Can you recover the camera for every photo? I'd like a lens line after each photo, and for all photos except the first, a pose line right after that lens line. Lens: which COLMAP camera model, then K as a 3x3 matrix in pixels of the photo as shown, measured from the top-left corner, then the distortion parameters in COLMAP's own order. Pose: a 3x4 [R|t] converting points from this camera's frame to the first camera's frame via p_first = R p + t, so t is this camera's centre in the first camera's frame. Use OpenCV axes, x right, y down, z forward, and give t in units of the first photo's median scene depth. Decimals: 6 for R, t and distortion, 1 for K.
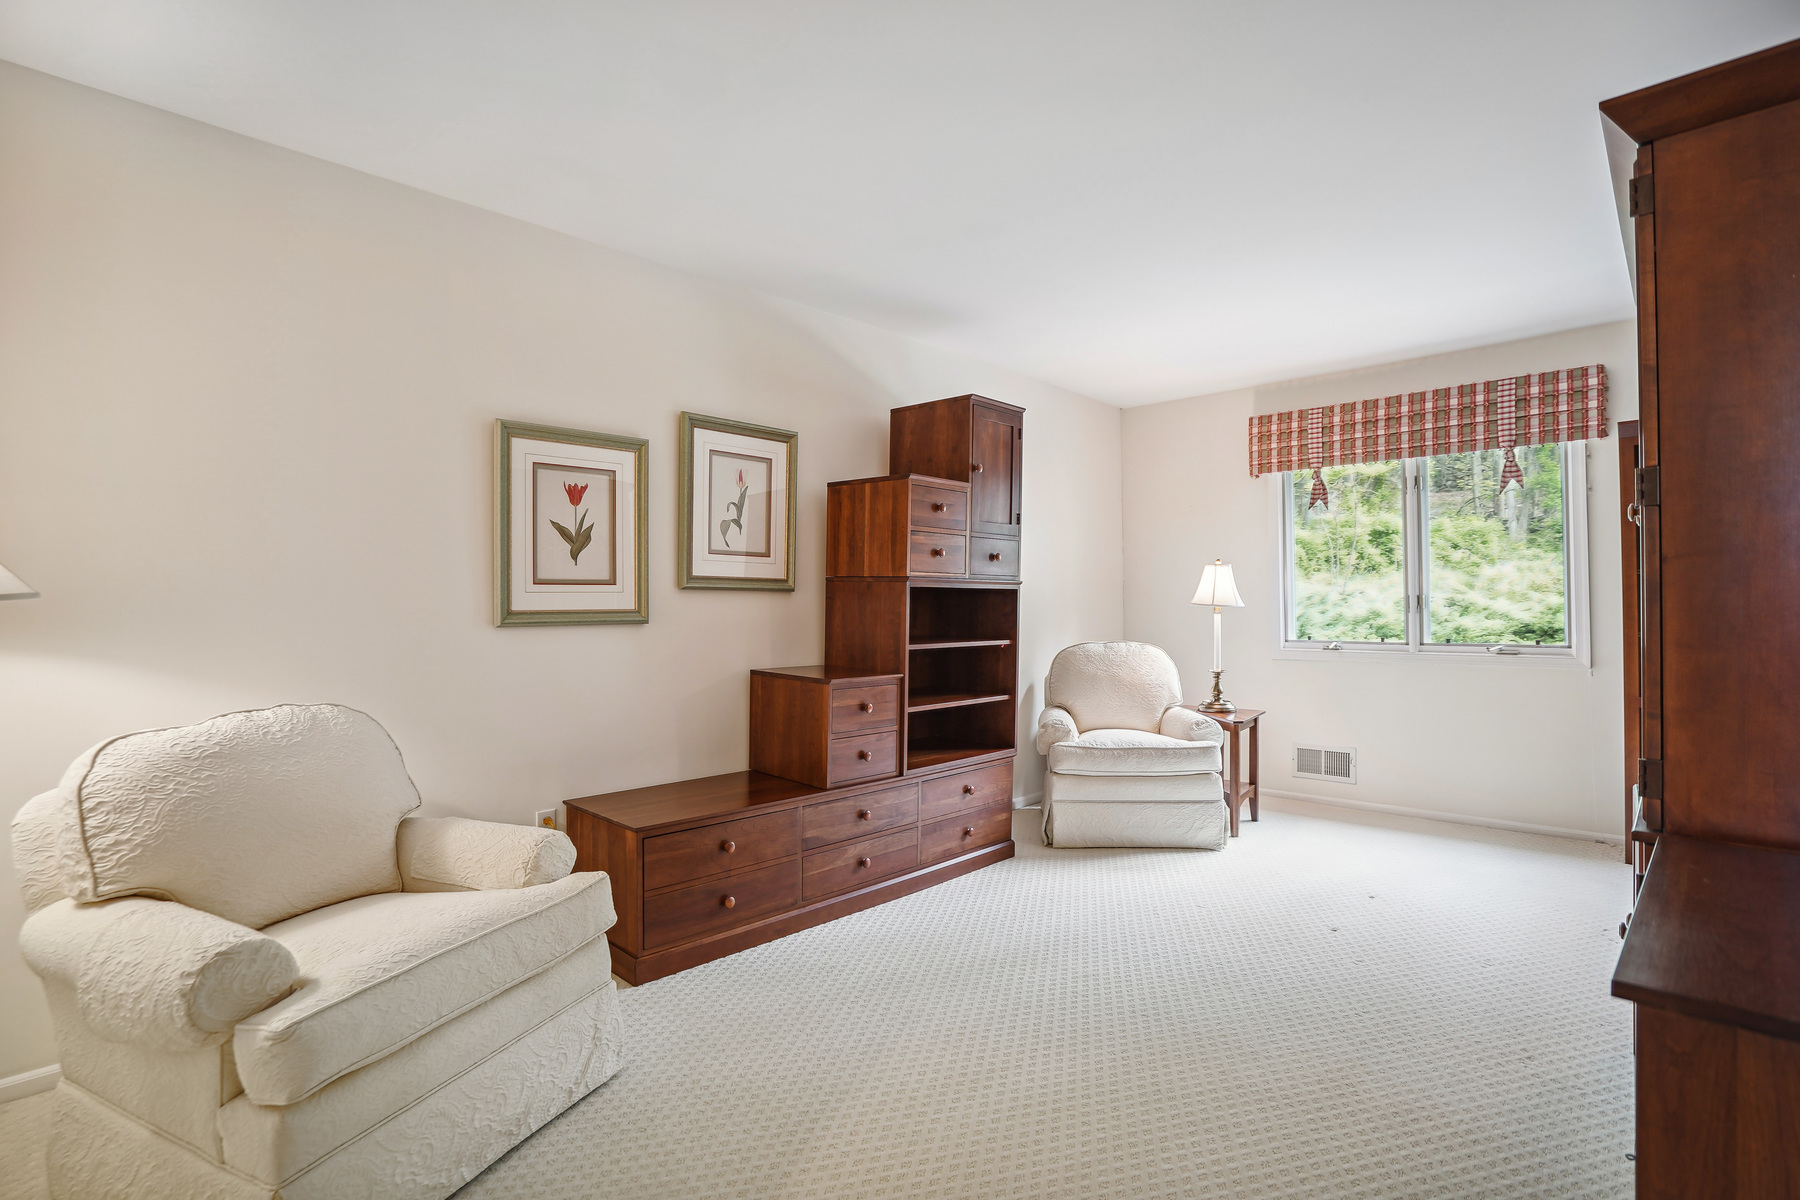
lens RADIAL K [[855.5, 0, 947.9], [0, 855.5, 599.3], [0, 0, 1]] dist [-0.054513, 0.014309]
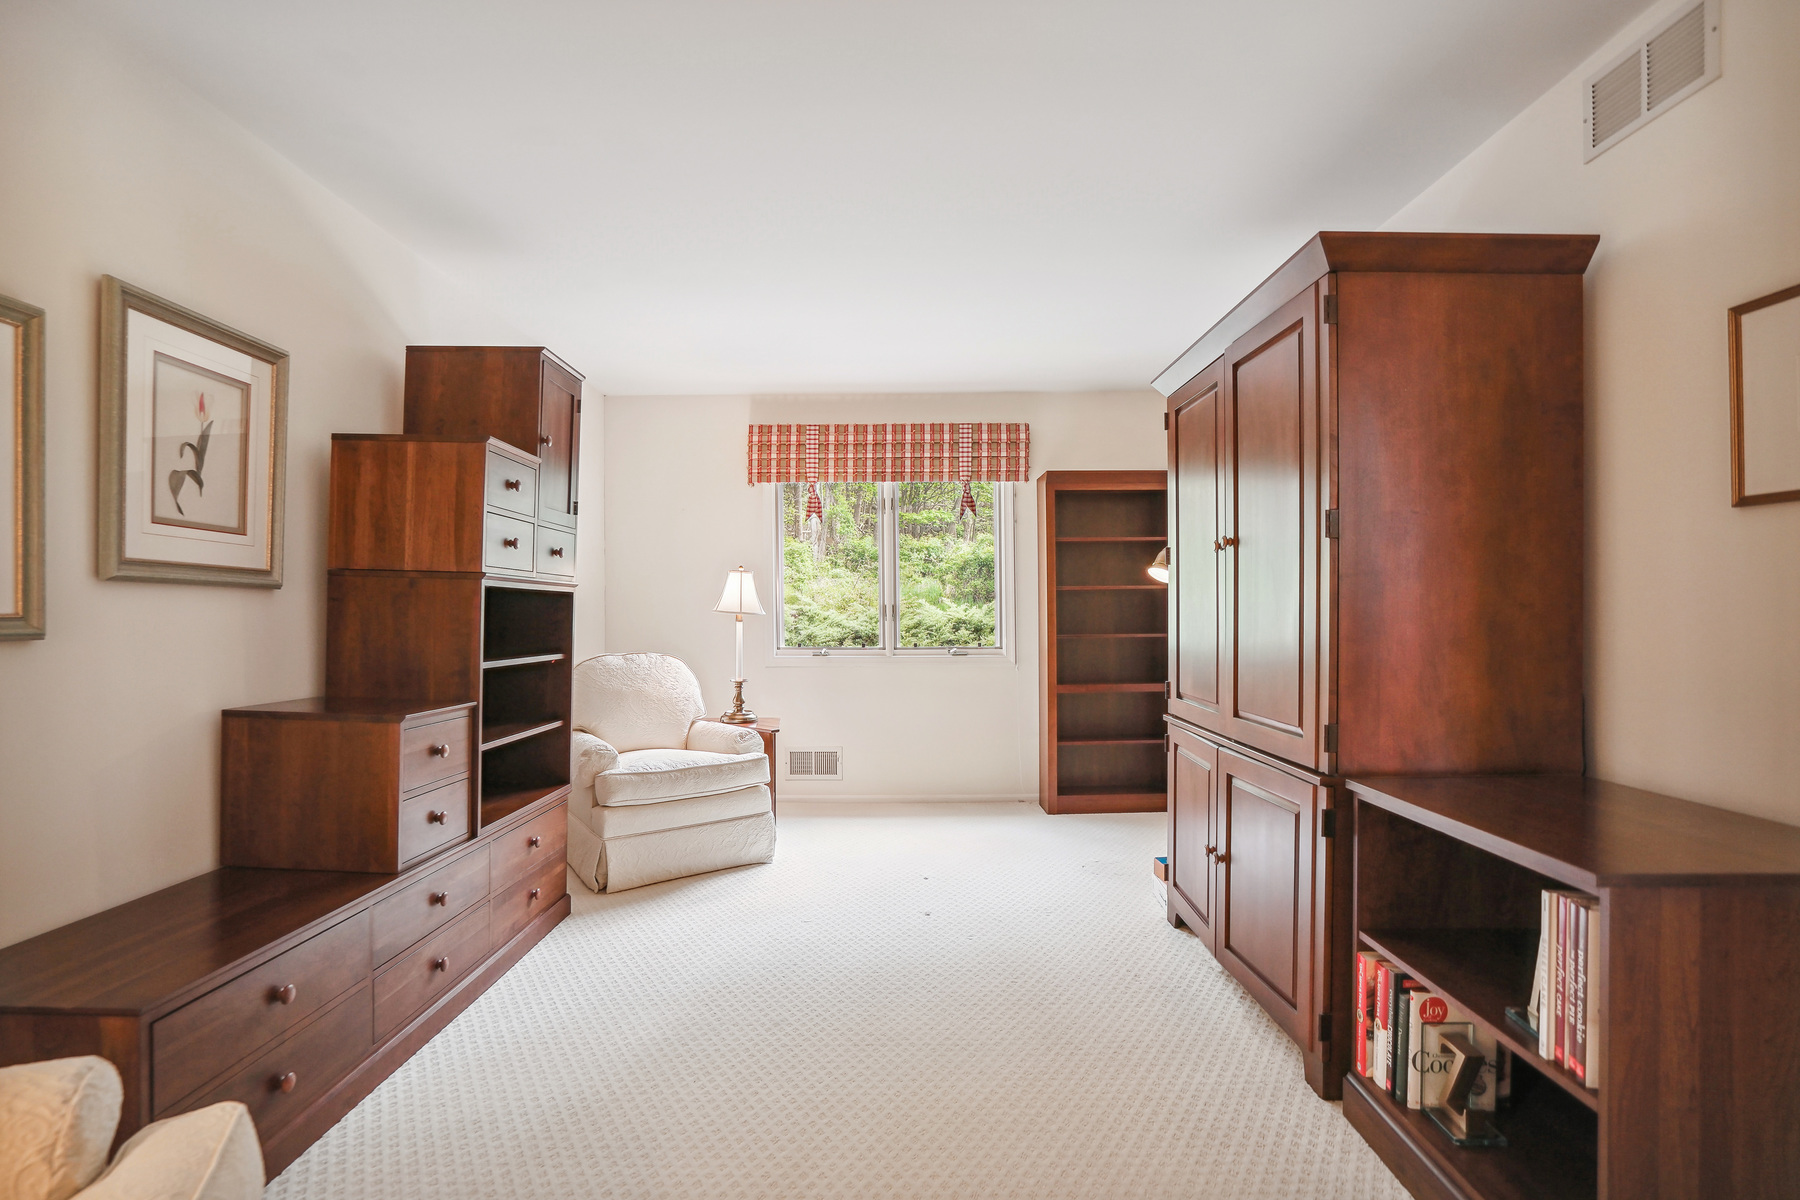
lens RADIAL K [[855.5, 0, 912.5], [0, 855.5, 613.8], [0, 0, 1]] dist [-0.054513, 0.014309]
pose [[0.738971, 0.002897, 0.673731, -0.233872], [-0.006099, 0.999979, 0.002389, 0.005351], [-0.673710, -0.005875, 0.738973, 0.171254]]
